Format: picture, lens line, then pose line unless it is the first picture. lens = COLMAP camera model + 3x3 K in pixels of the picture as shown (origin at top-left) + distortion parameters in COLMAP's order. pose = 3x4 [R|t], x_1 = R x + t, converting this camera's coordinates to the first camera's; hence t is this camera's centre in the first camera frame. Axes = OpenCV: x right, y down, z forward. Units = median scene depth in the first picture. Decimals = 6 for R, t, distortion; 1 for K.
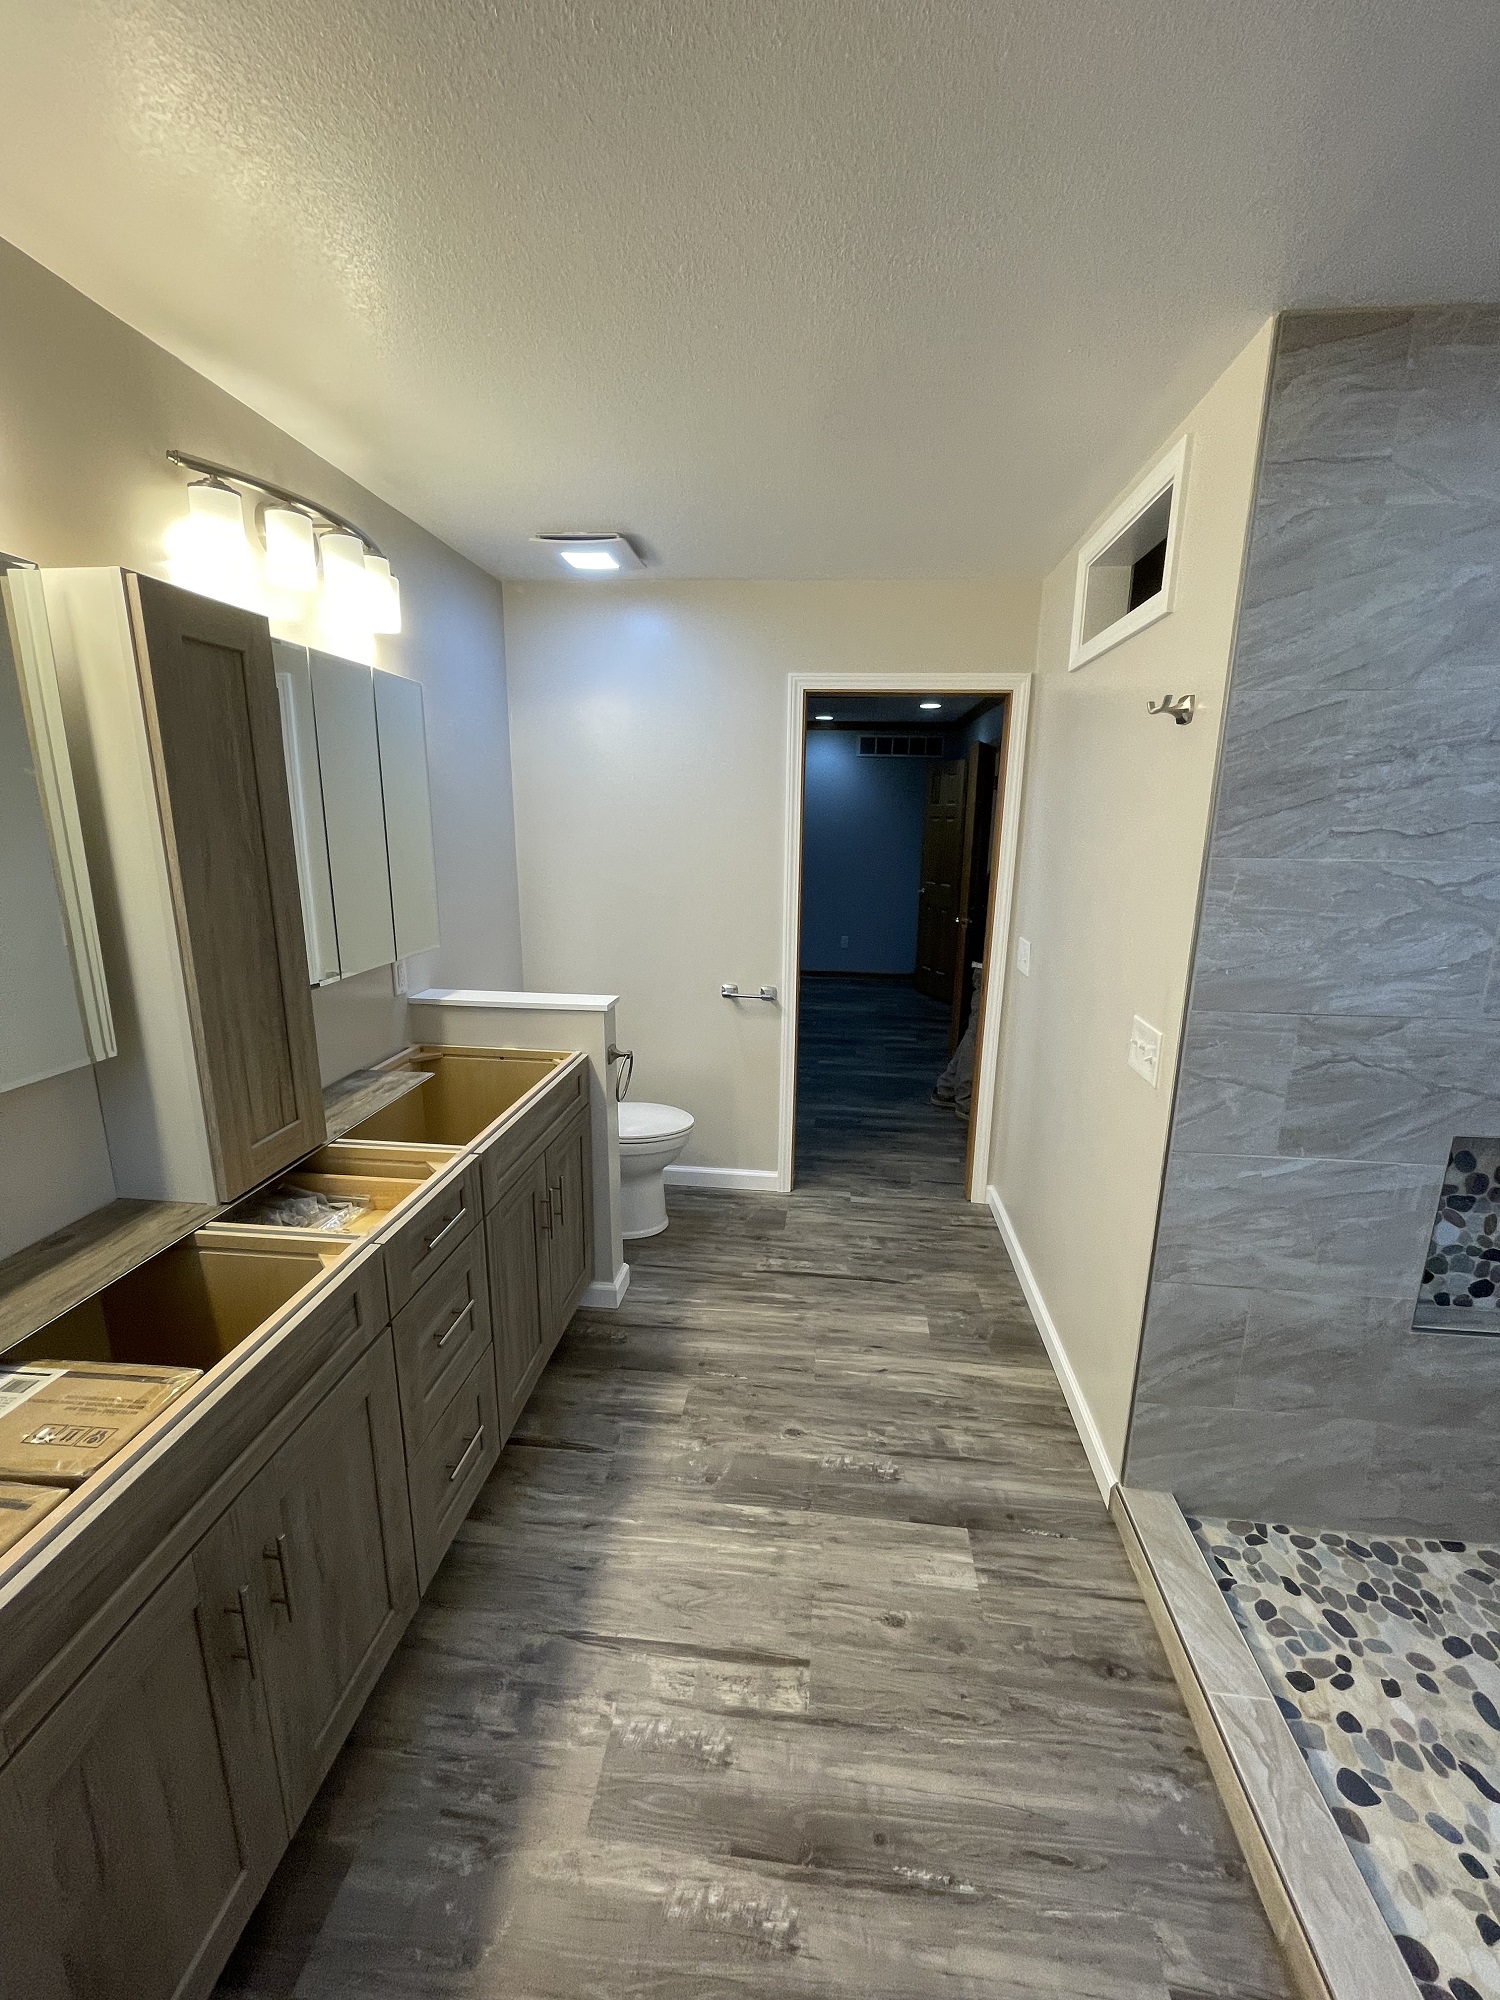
lens RADIAL K [[812.1, 0, 751.6], [0, 812.1, 1000.3], [0, 0, 1]] dist [-0.002203, -0.000540]
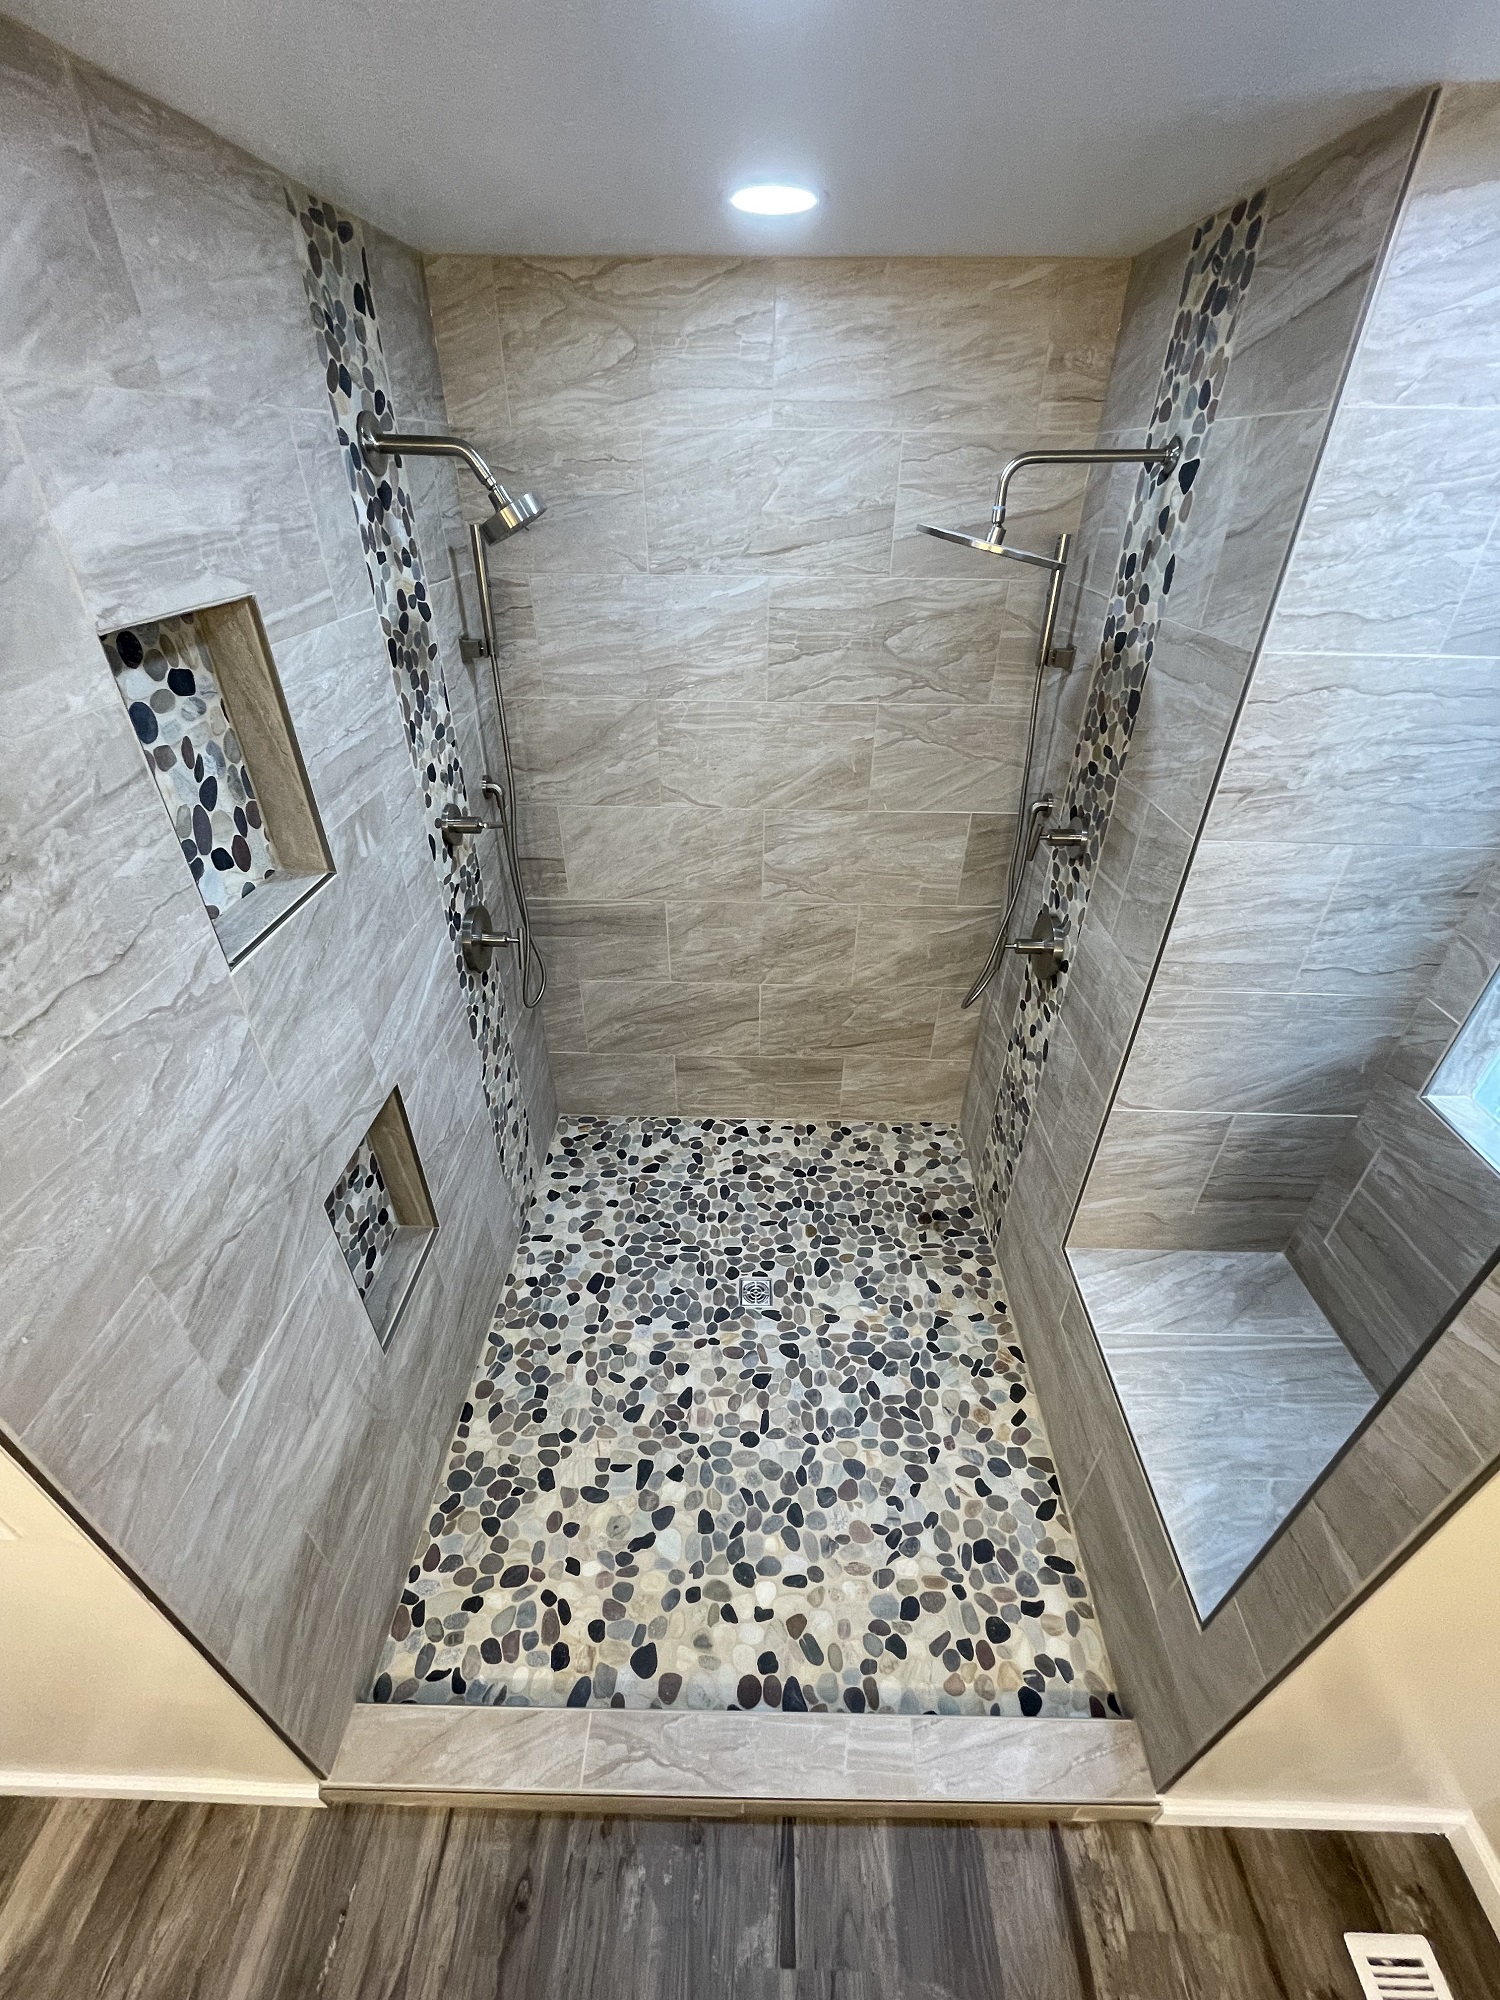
lens RADIAL K [[812.1, 0, 751.6], [0, 812.1, 1000.3], [0, 0, 1]] dist [-0.002203, -0.000540]
pose [[-0.084023, -0.560765, 0.823701, 0.239277], [0.212611, 0.797500, 0.564616, -0.403713], [-0.973518, 0.222569, 0.052217, 0.467575]]
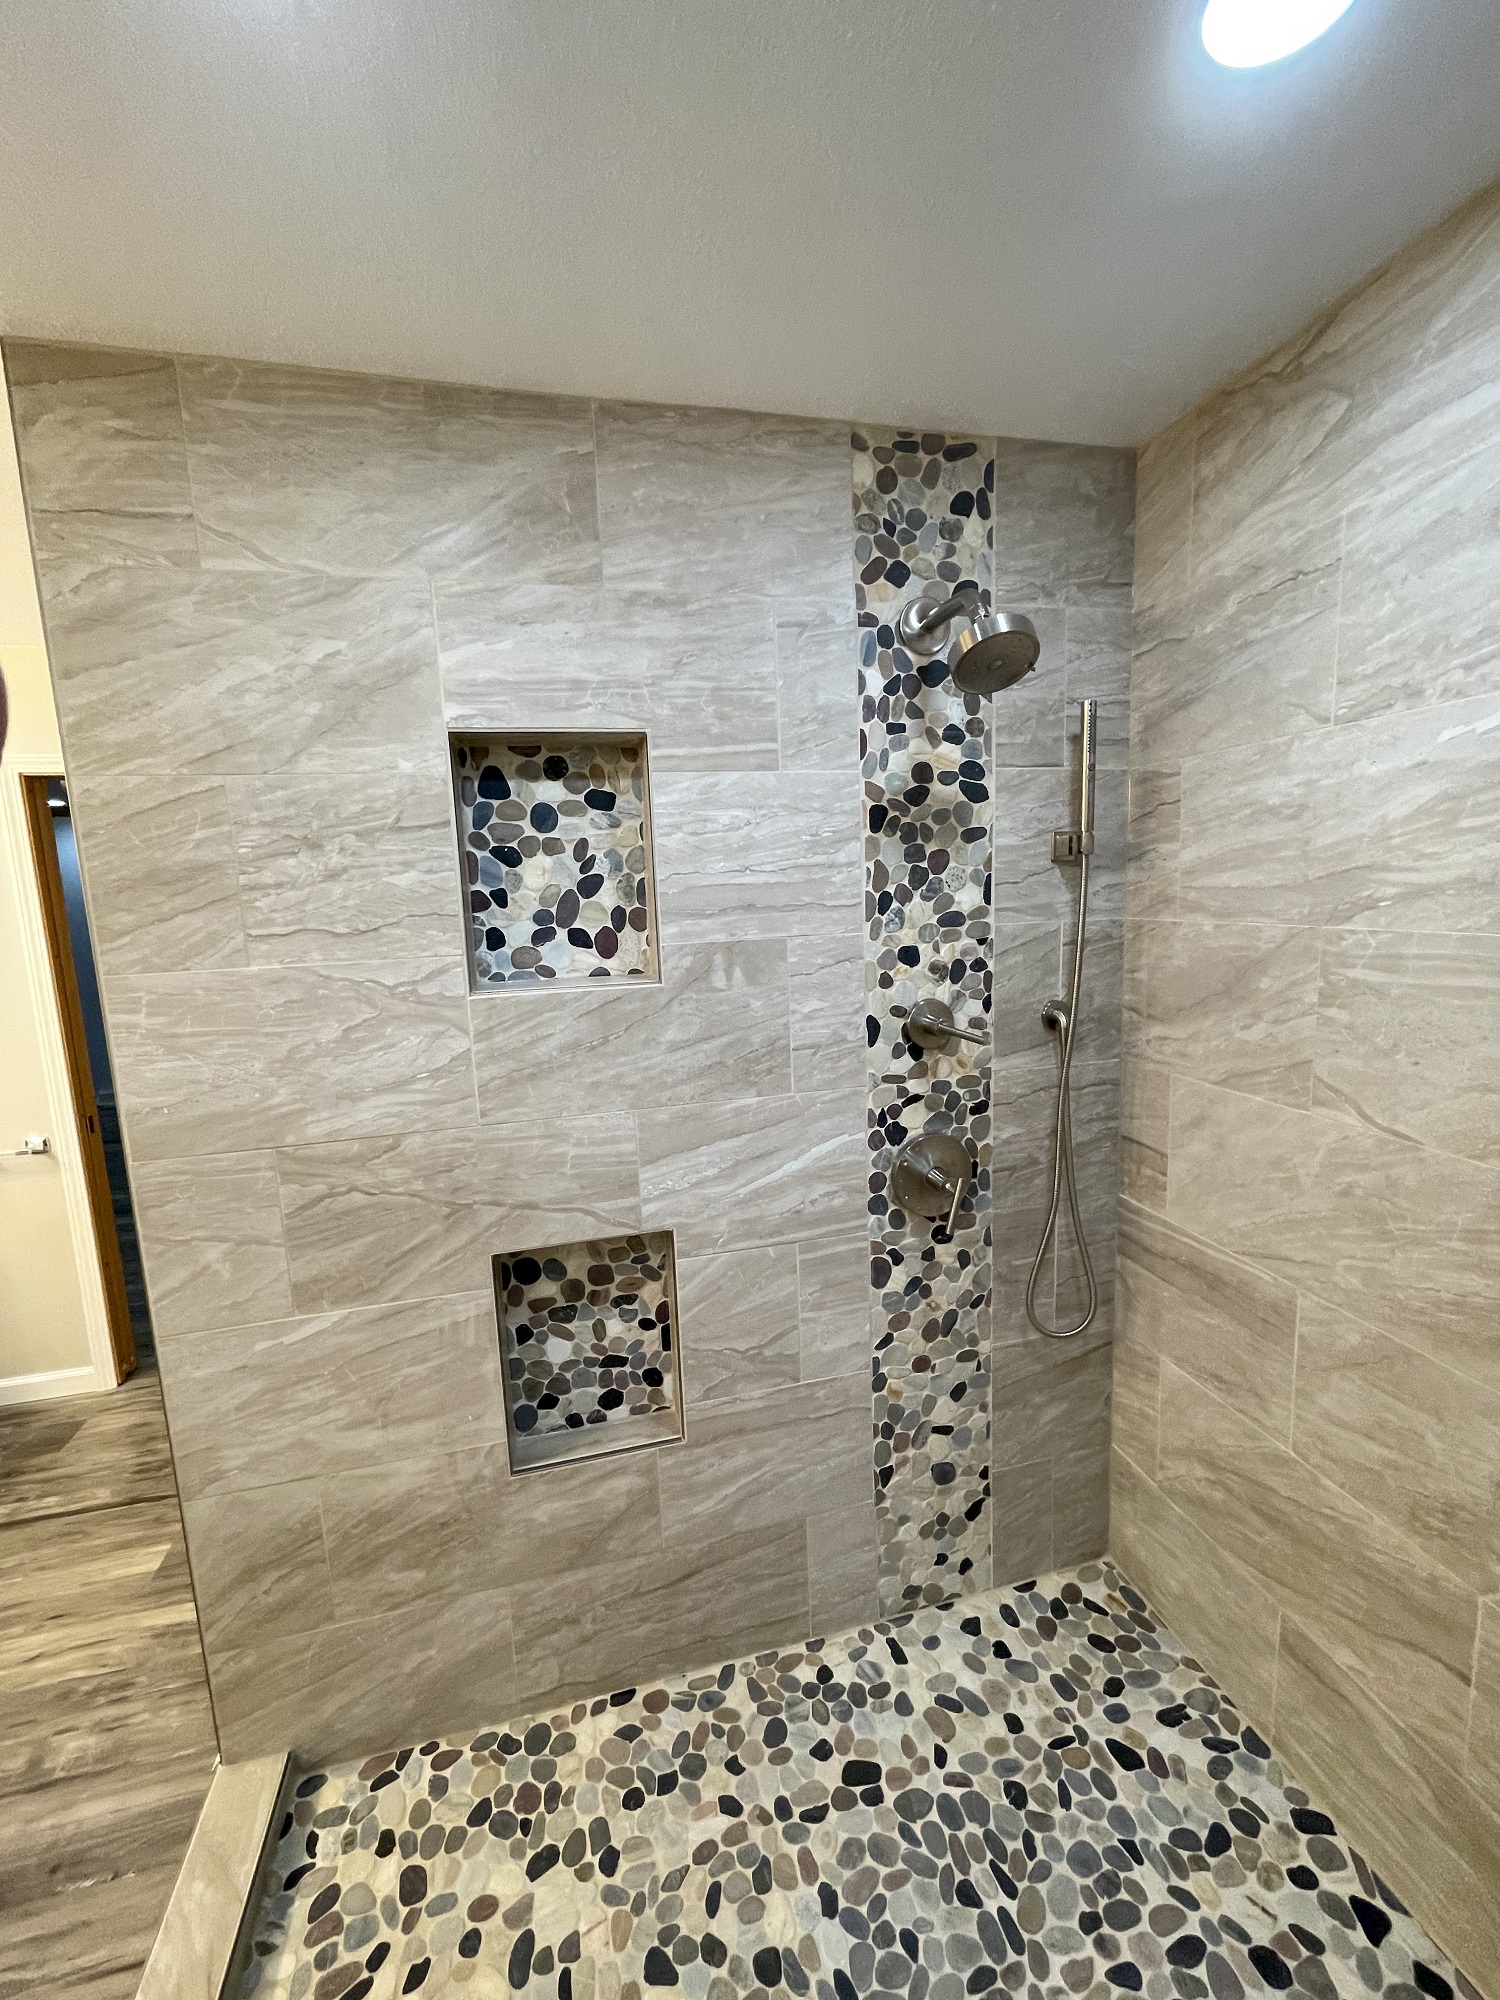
lens RADIAL K [[812.1, 0, 751.6], [0, 812.1, 1000.3], [0, 0, 1]] dist [-0.002203, -0.000540]
pose [[0.936544, -0.097669, 0.336670, 0.873034], [0.126837, 0.989745, -0.065704, -0.016276], [-0.326800, 0.104237, 0.939328, 0.030061]]
